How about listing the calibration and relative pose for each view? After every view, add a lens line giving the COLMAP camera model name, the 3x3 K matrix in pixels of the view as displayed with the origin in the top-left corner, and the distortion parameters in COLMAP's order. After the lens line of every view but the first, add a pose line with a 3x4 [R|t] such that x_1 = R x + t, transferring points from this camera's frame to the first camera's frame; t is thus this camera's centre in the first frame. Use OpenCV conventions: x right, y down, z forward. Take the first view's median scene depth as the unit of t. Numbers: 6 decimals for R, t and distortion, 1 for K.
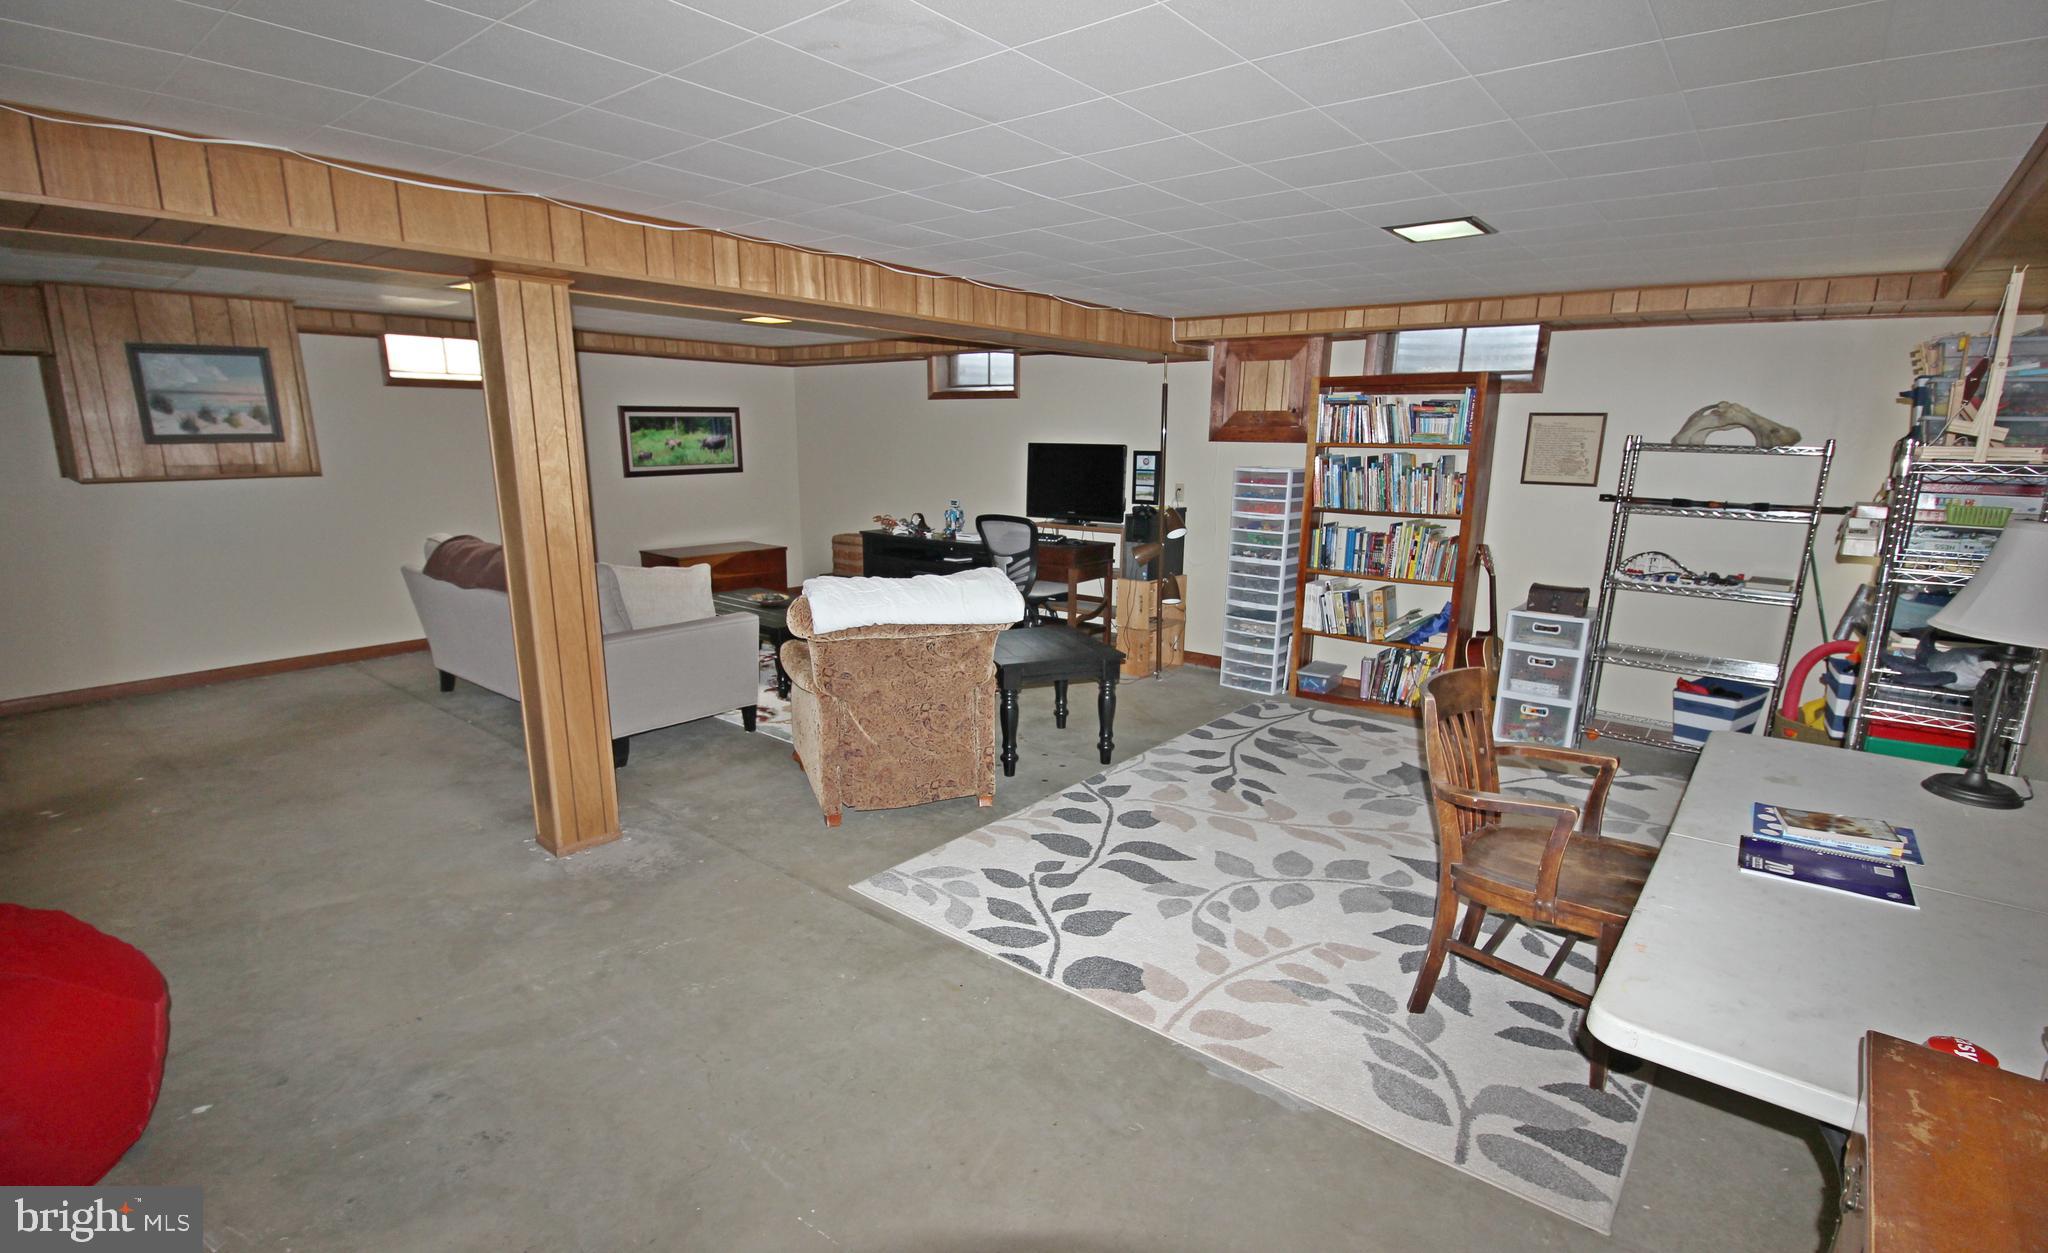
lens RADIAL K [[955.8, 0, 1024.2], [0, 955.8, 638.0], [0, 0, 1]] dist [-0.005199, -0.000276]
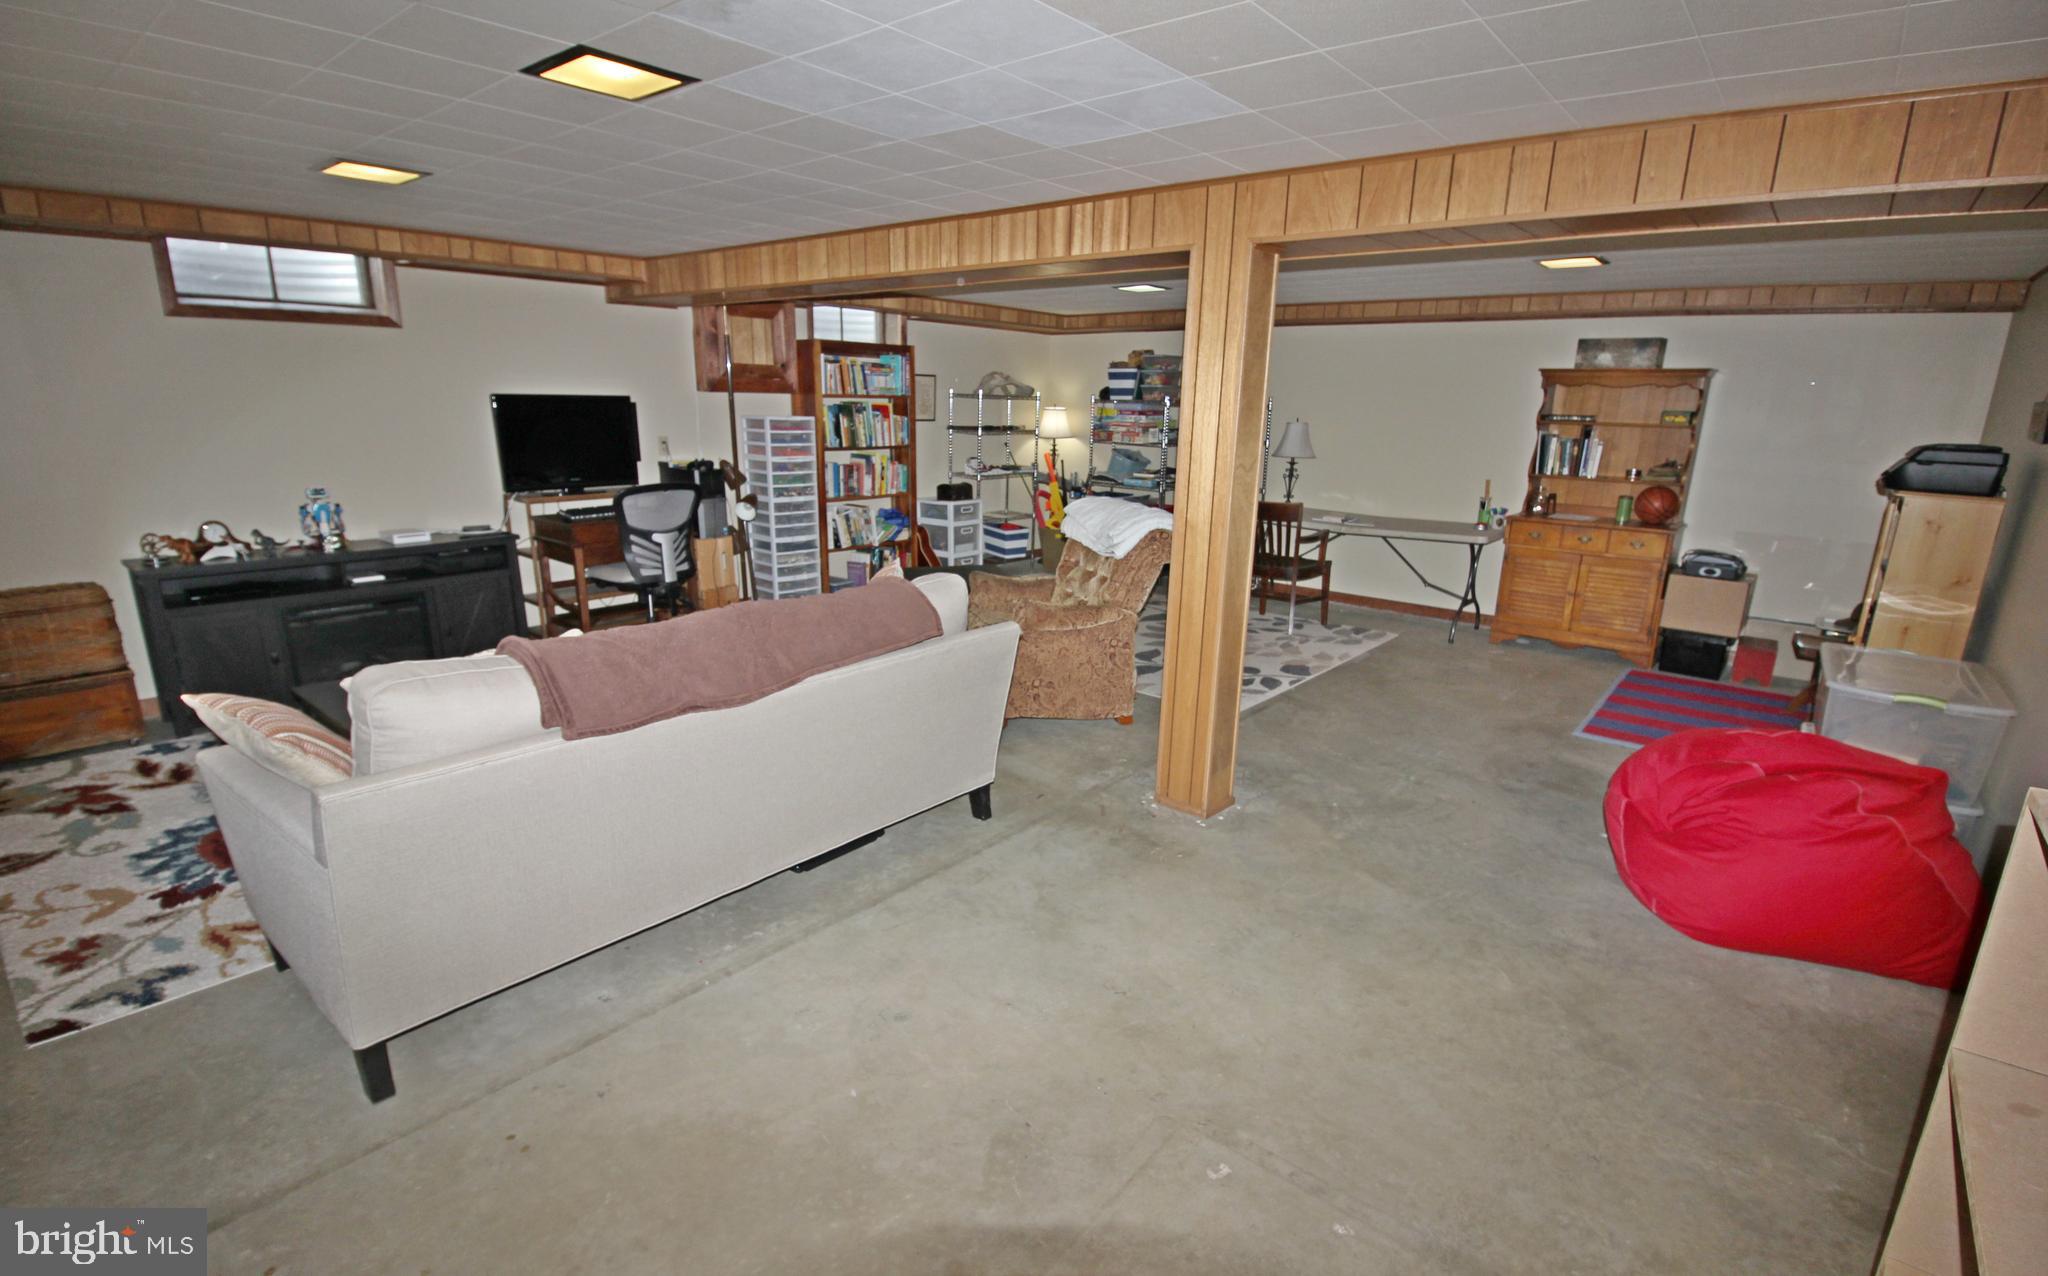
lens RADIAL K [[968.0, 0, 1026.2], [0, 968.0, 642.2], [0, 0, 1]] dist [-0.001966, -0.000261]
pose [[0.007730, -0.255313, 0.966828, -1.037801], [0.189403, 0.949729, 0.249283, -0.175746], [-0.981869, 0.181193, 0.055698, 0.795381]]
